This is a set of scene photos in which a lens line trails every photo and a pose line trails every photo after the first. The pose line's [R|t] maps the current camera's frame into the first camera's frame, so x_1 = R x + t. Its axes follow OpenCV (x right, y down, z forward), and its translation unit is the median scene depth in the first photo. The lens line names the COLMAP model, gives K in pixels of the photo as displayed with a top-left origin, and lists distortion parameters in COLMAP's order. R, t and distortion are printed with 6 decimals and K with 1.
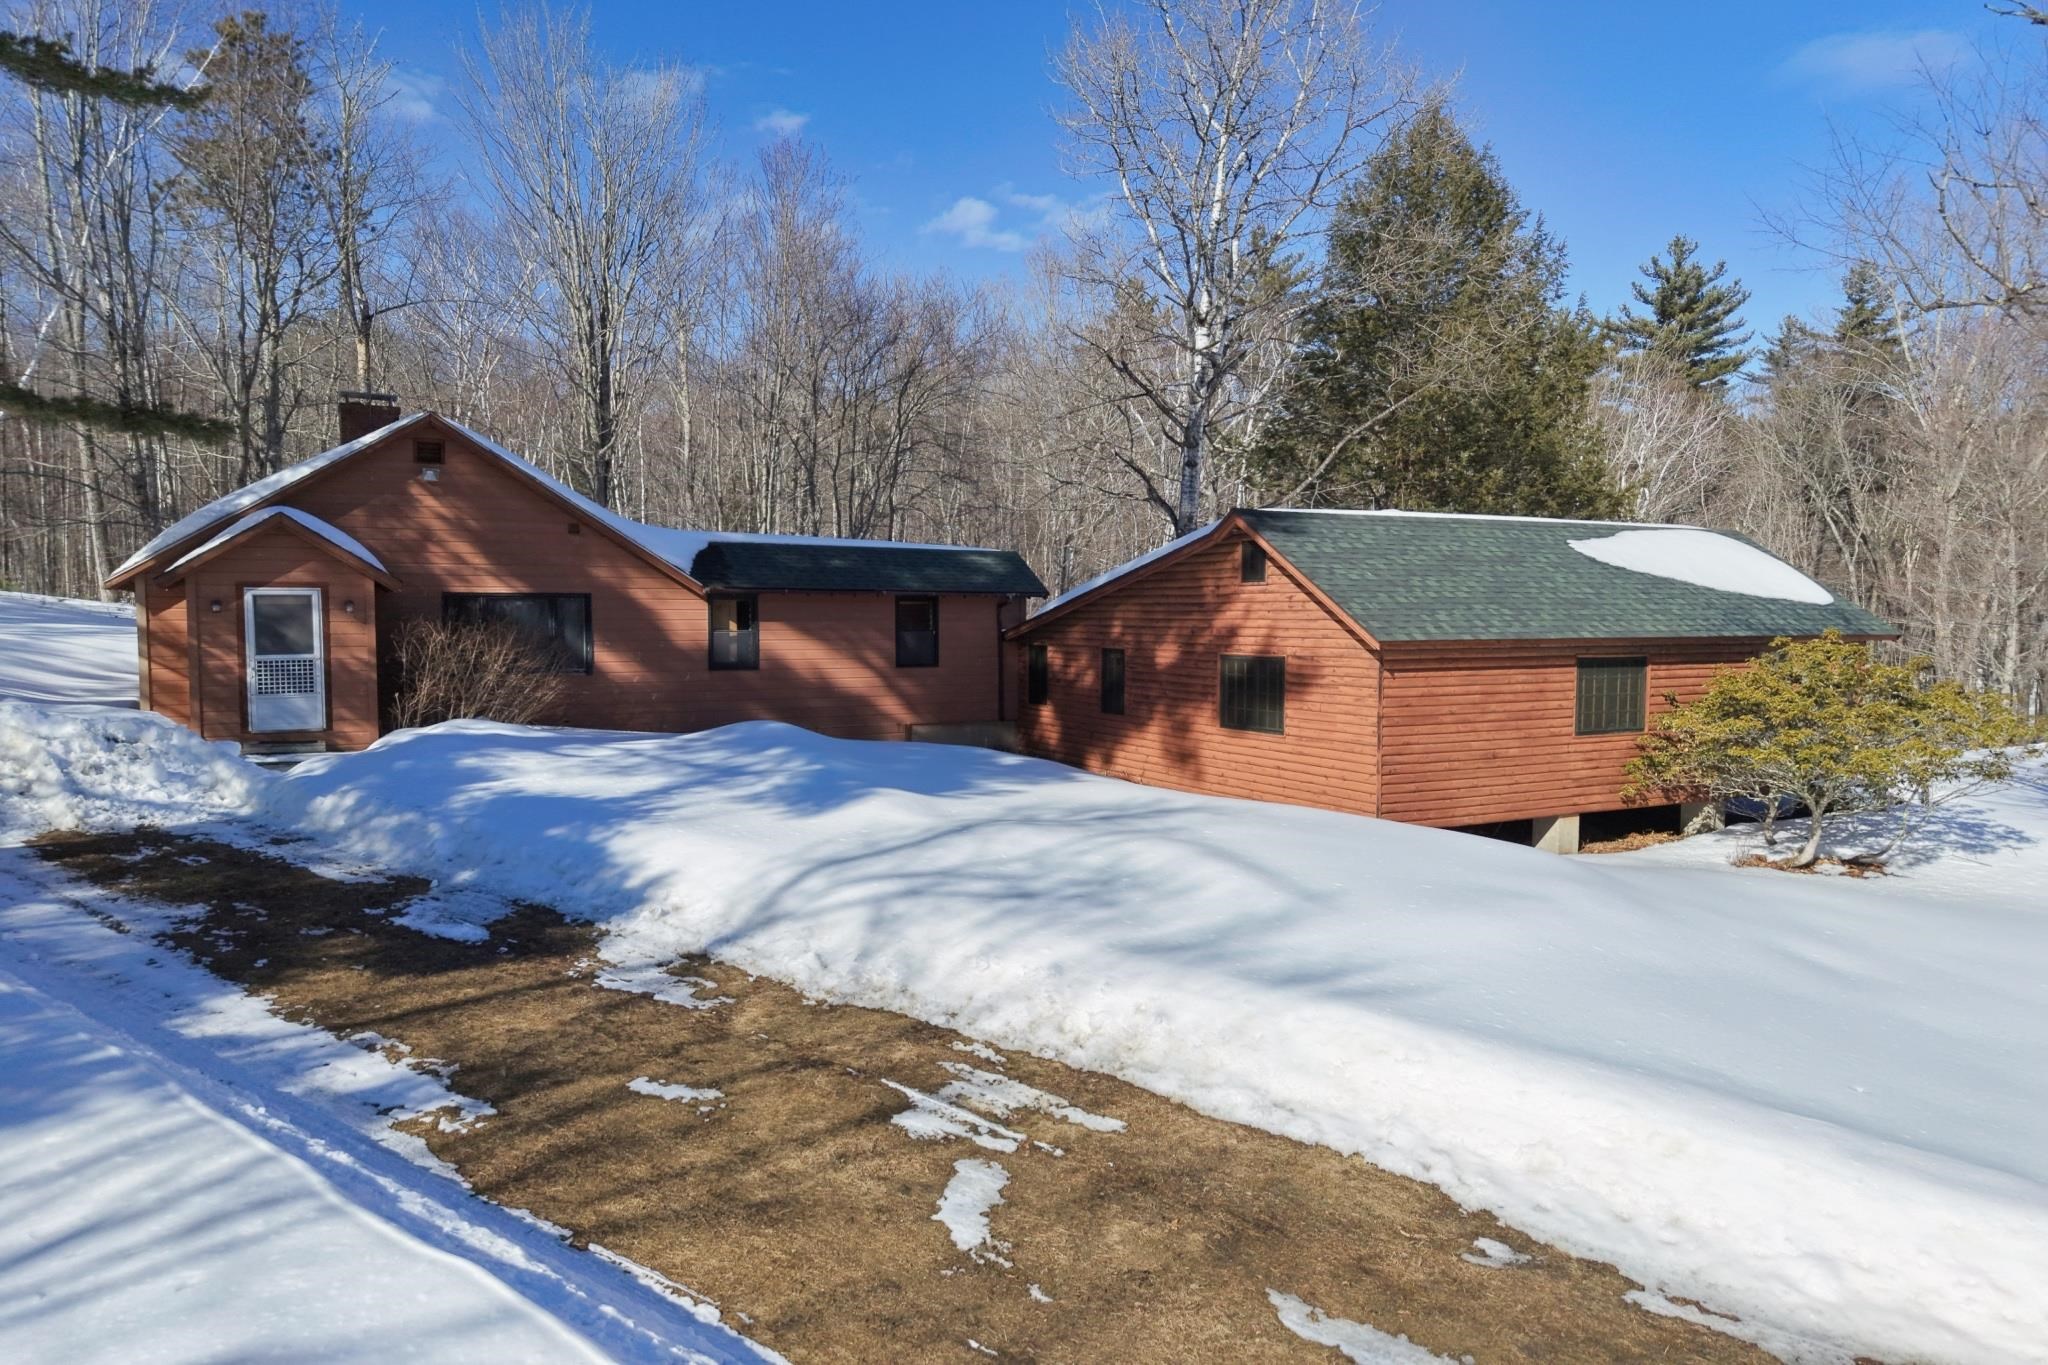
lens RADIAL K [[1358.7, 0, 1024.0], [0, 1358.7, 682.5], [0, 0, 1]] dist [0.000562, -0.001596]
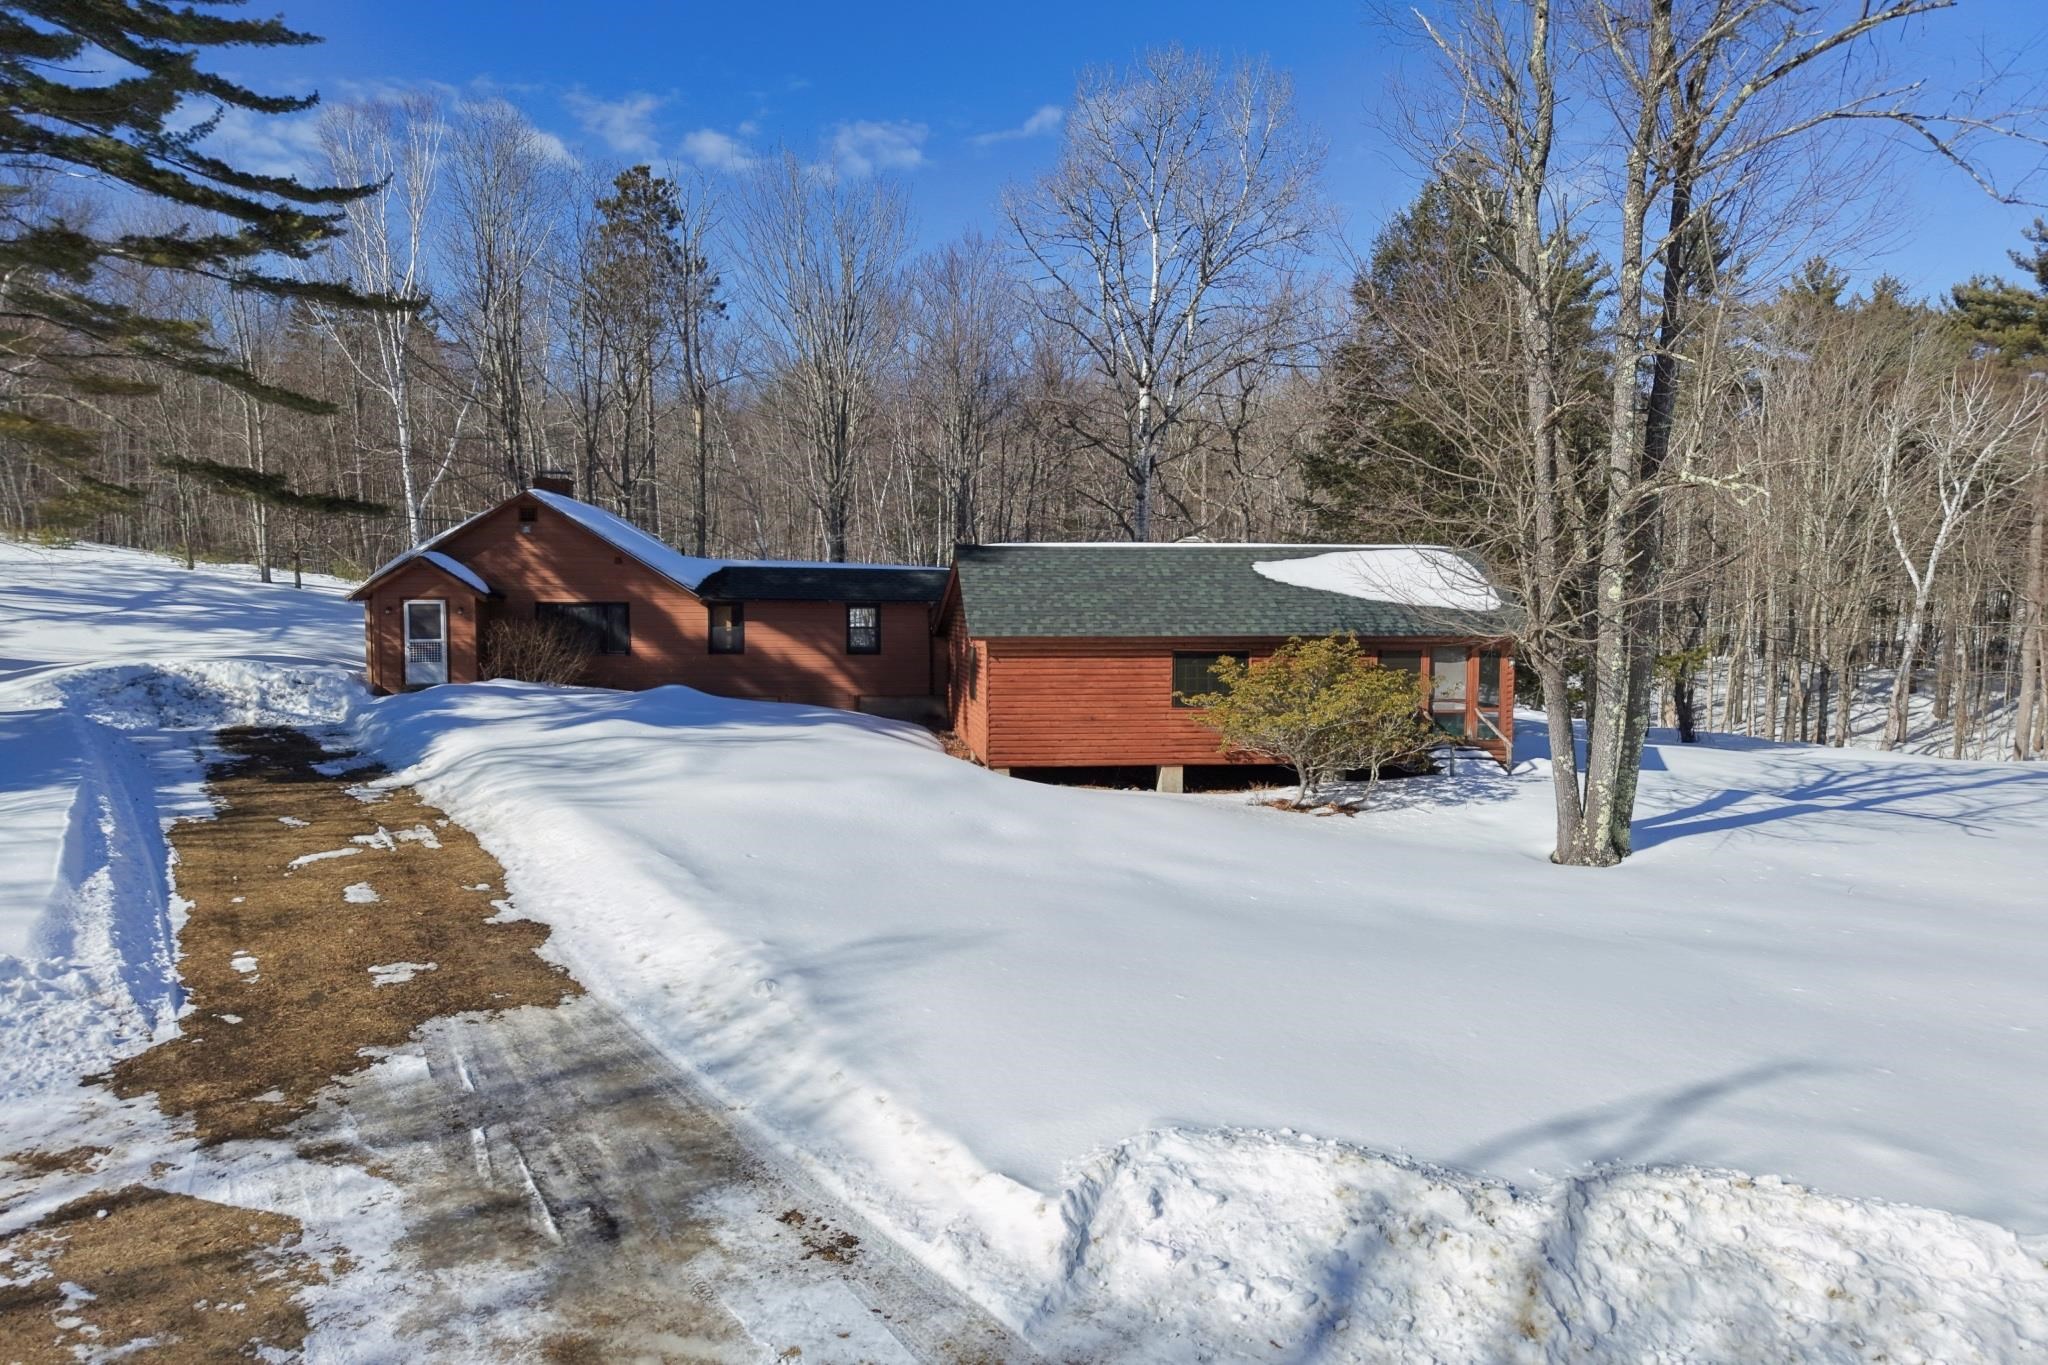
lens RADIAL K [[1358.7, 0, 1024.0], [0, 1358.7, 682.5], [0, 0, 1]] dist [0.000562, -0.001596]
pose [[0.942031, 0.020441, -0.334903, 0.655558], [-0.020046, 0.999788, 0.004636, 0.009463], [0.334927, 0.002347, 0.942241, -0.312736]]
